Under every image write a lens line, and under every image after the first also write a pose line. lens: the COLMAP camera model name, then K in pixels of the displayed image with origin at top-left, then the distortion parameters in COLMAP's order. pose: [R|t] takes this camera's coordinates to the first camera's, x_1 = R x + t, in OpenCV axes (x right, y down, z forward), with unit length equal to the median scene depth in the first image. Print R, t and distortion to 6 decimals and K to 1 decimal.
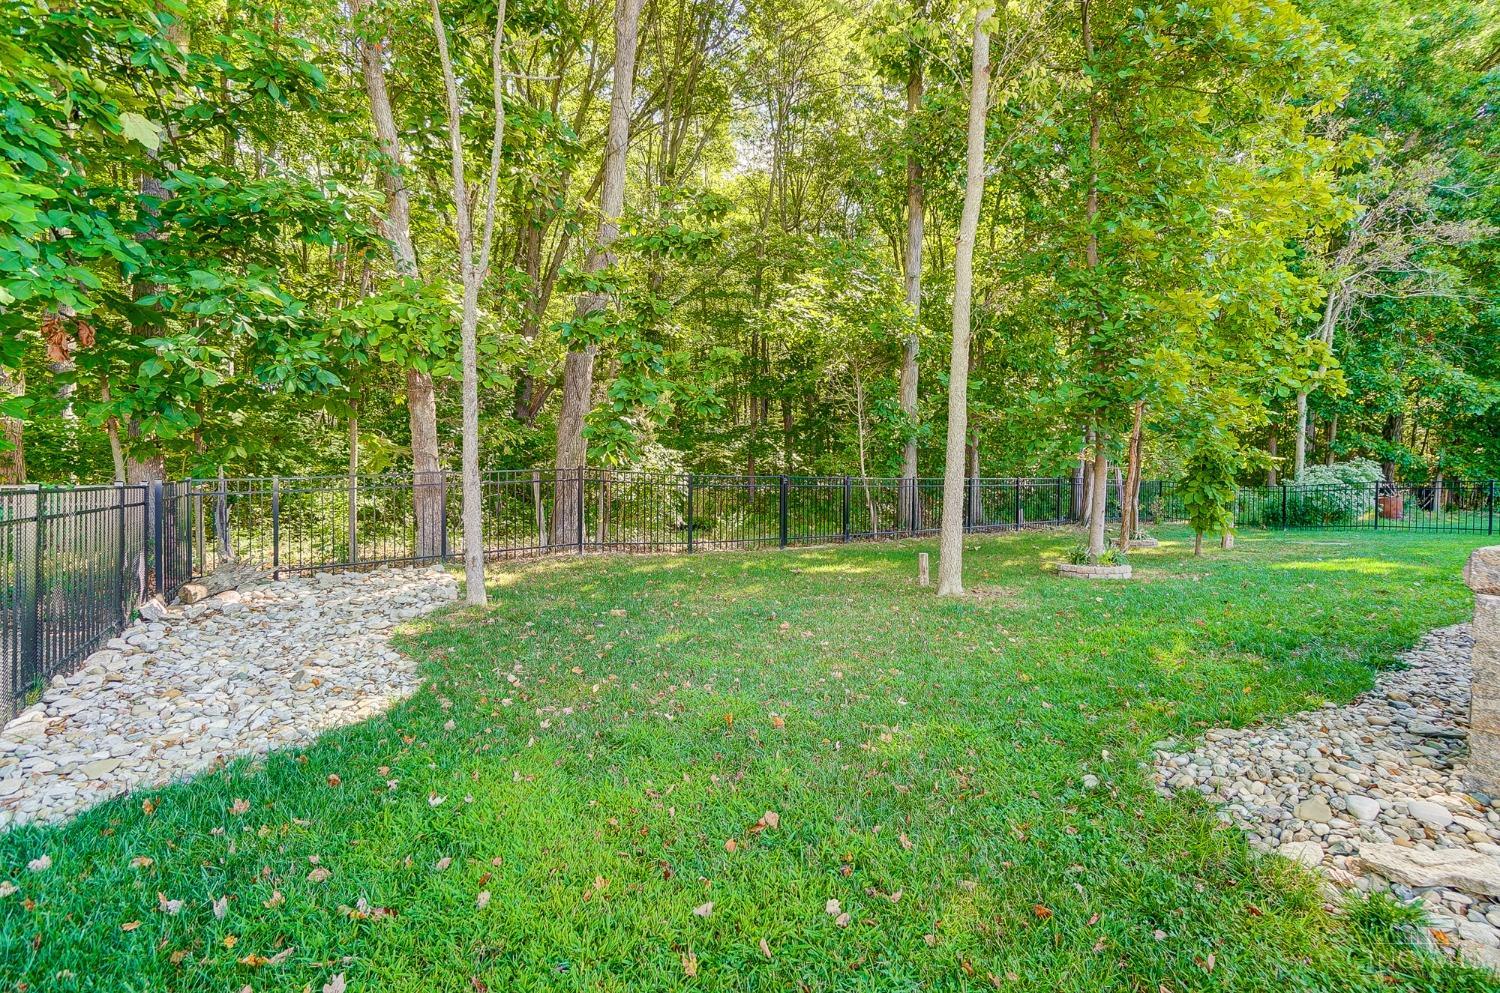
lens RADIAL K [[664.3, 0, 743.7], [0, 664.3, 489.0], [0, 0, 1]] dist [-0.052286, 0.019948]
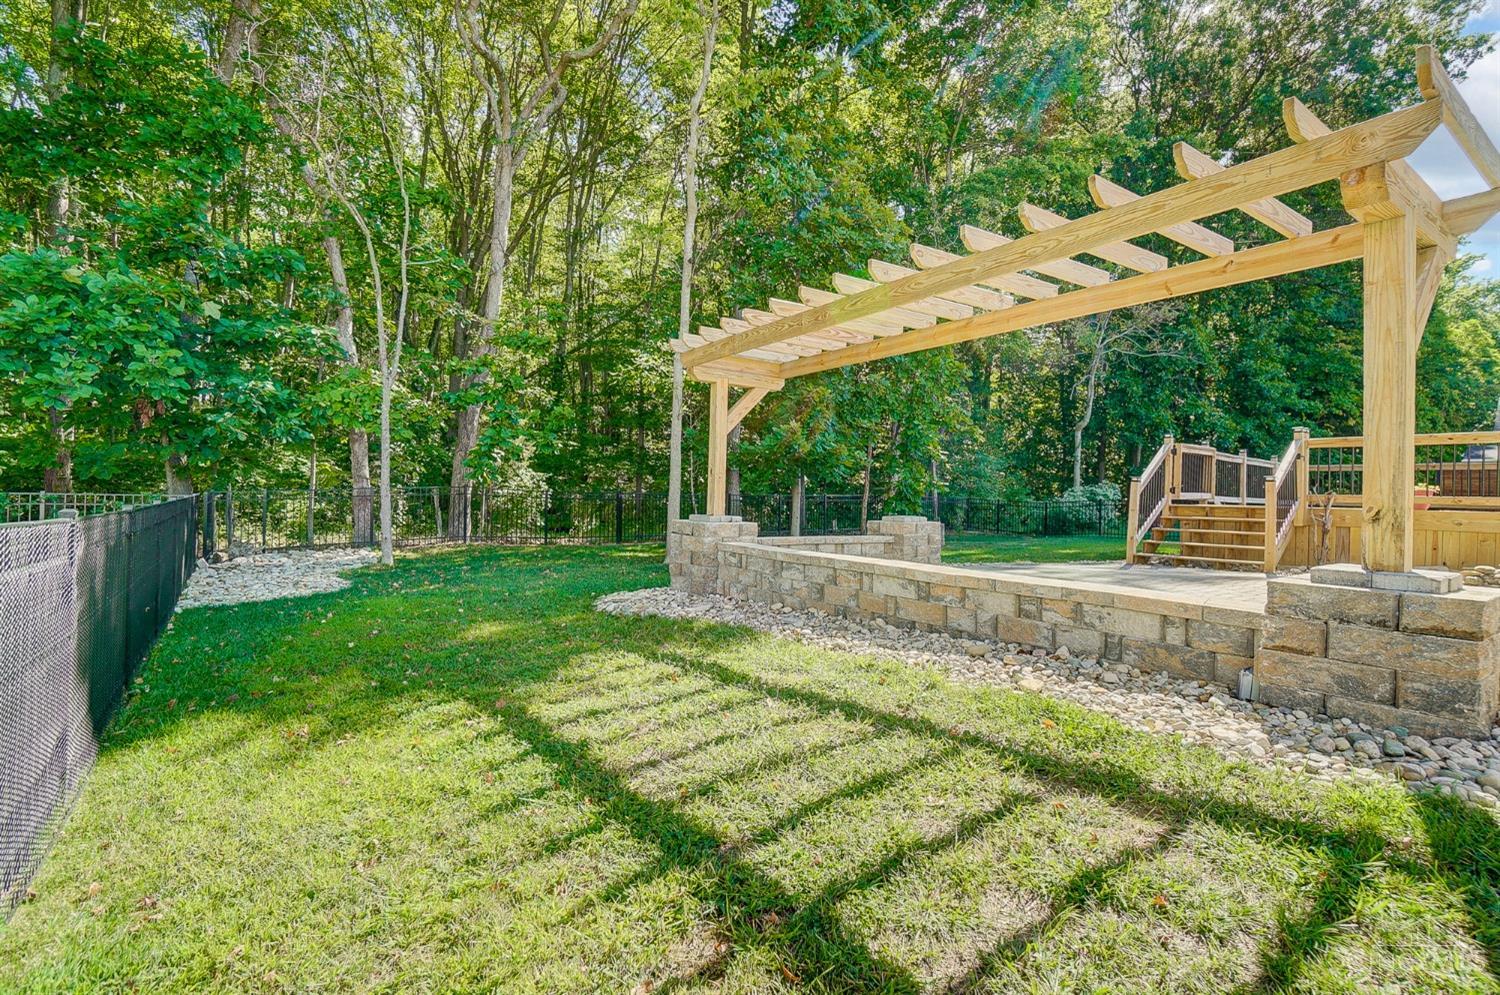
lens RADIAL K [[686.3, 0, 735.7], [0, 686.3, 497.6], [0, 0, 1]] dist [-0.068665, 0.028321]
pose [[0.998653, 0.014298, 0.049872, 0.321593], [-0.013868, 0.999864, -0.008964, 0.000295], [-0.049994, 0.008260, 0.998715, -0.632011]]
